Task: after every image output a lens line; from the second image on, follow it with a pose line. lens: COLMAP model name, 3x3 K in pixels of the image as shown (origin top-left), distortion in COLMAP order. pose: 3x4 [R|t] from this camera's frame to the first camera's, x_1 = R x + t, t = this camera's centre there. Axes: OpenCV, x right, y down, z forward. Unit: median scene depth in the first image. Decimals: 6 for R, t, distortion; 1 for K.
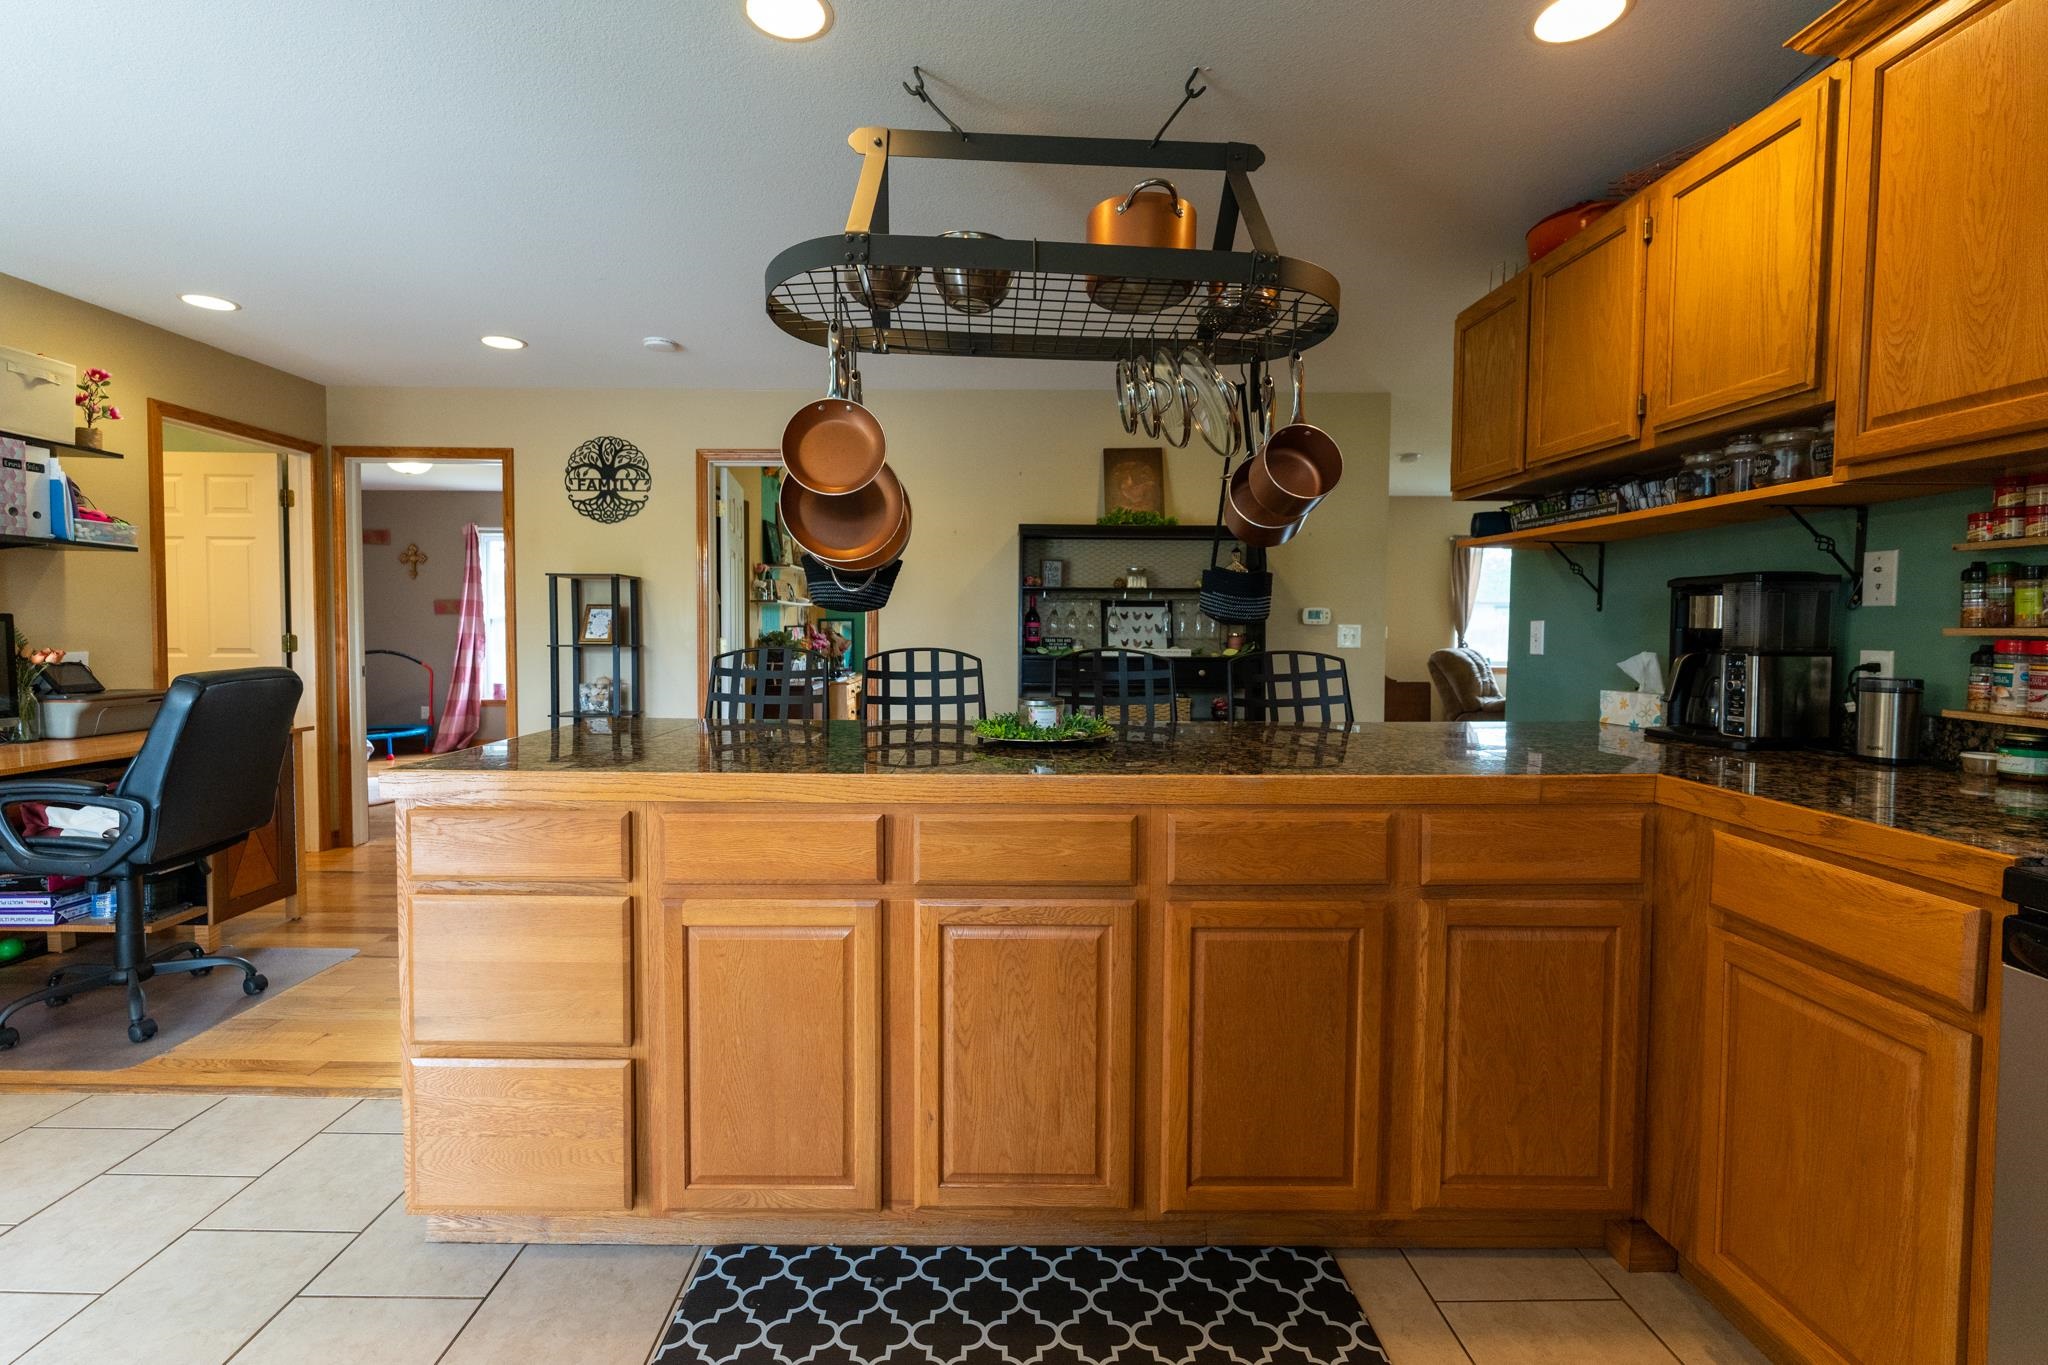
lens RADIAL K [[914.2, 0, 1015.9], [0, 914.2, 659.0], [0, 0, 1]] dist [-0.000564, -0.000167]
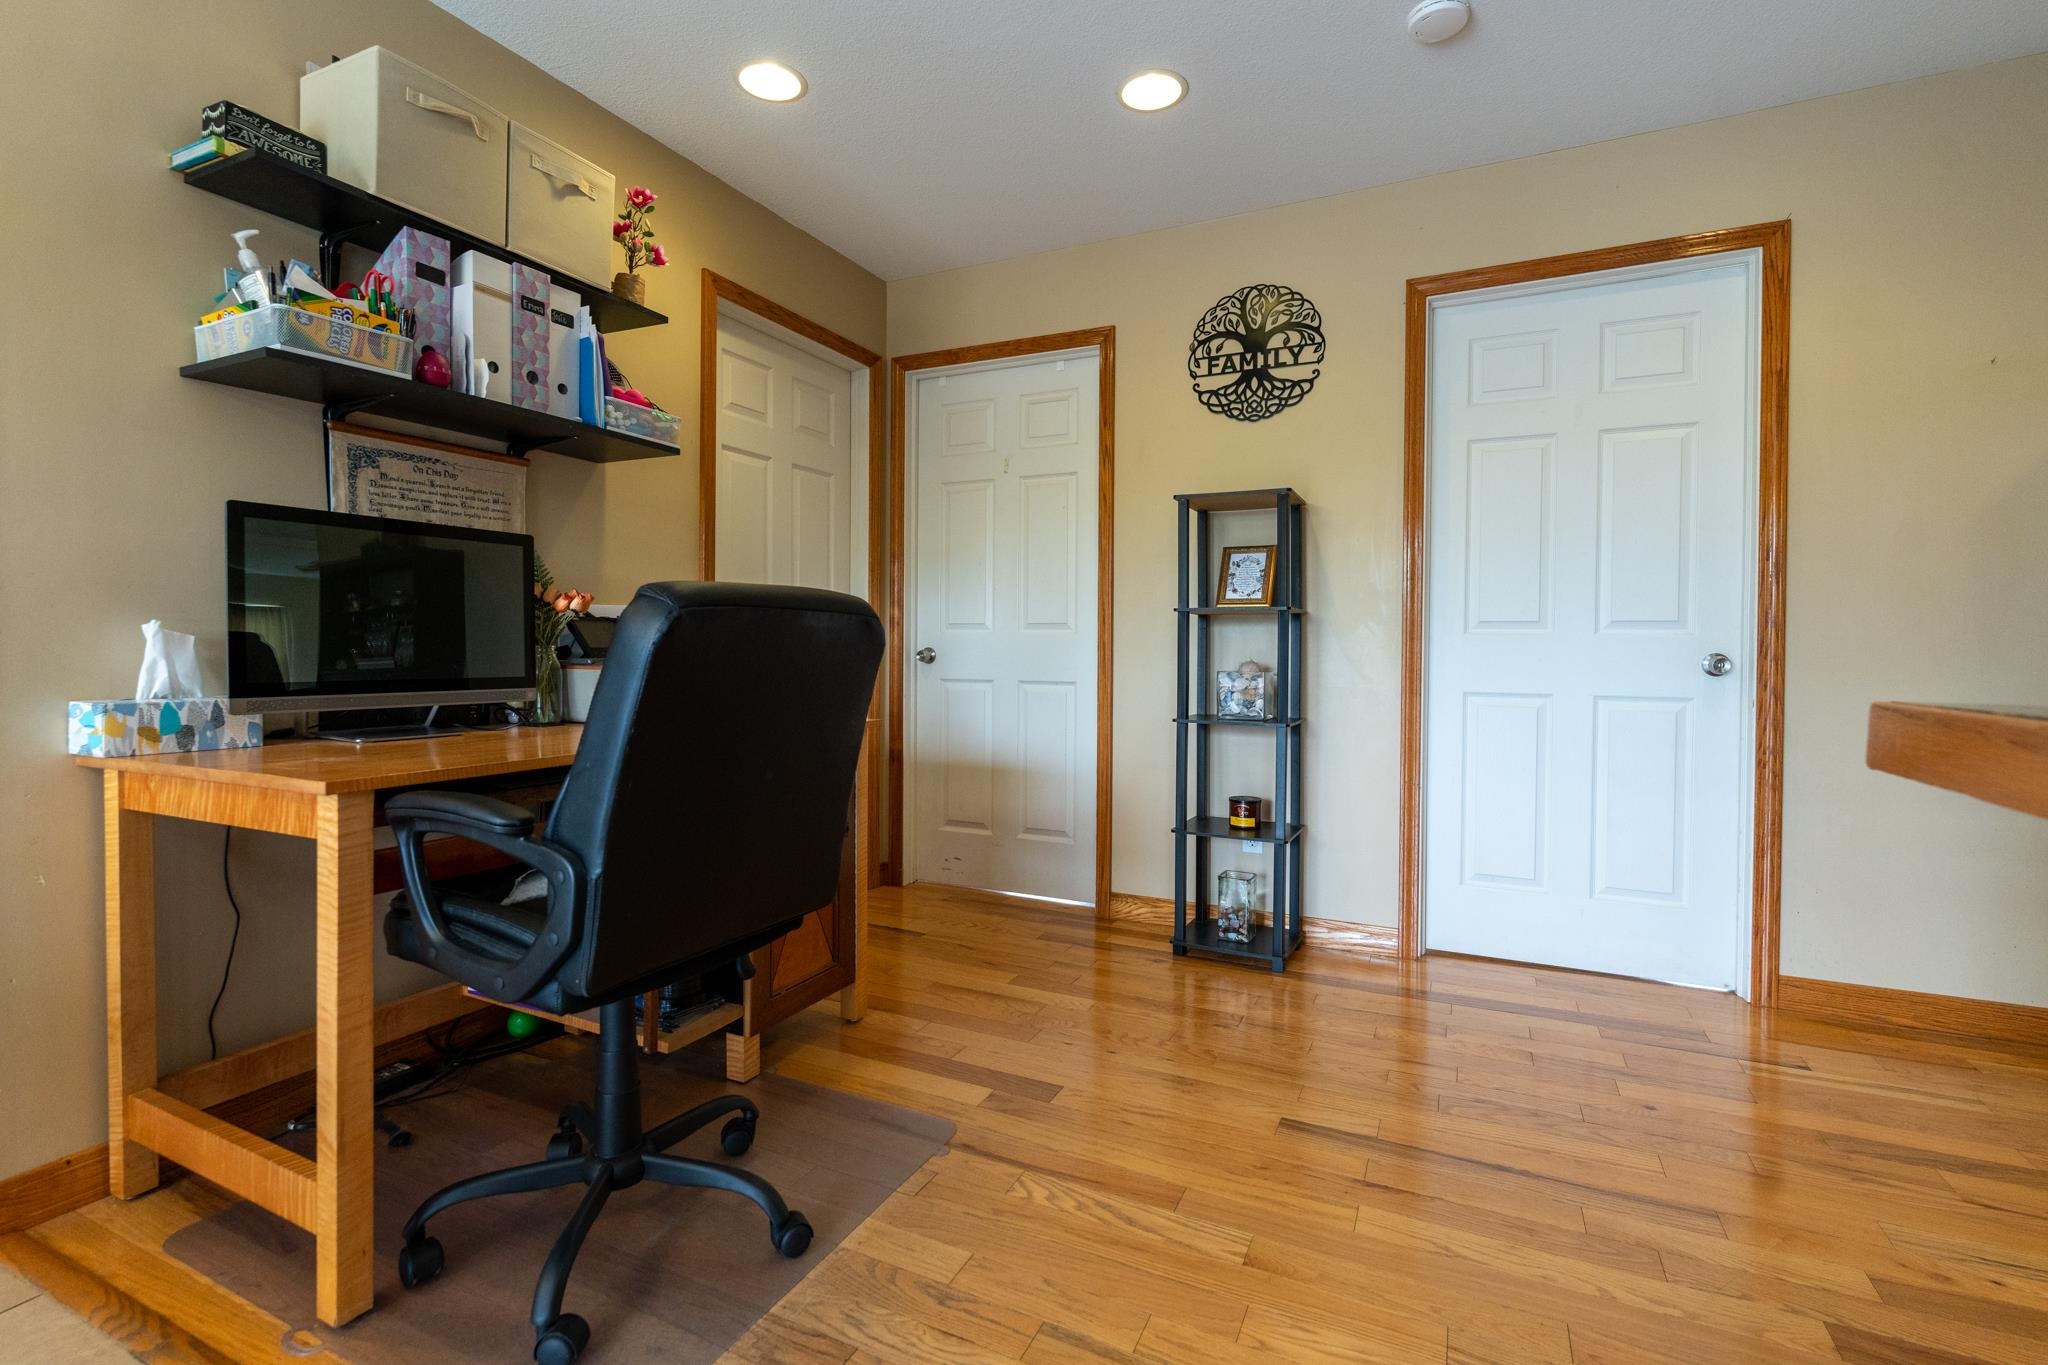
lens RADIAL K [[921.5, 0, 1024.7], [0, 921.5, 657.0], [0, 0, 1]] dist [0.000083, 0.000036]
pose [[0.900781, 0.004438, -0.434251, -0.435471], [-0.017113, 0.999534, -0.025284, 0.048170], [0.433937, 0.030206, 0.900437, 0.503631]]
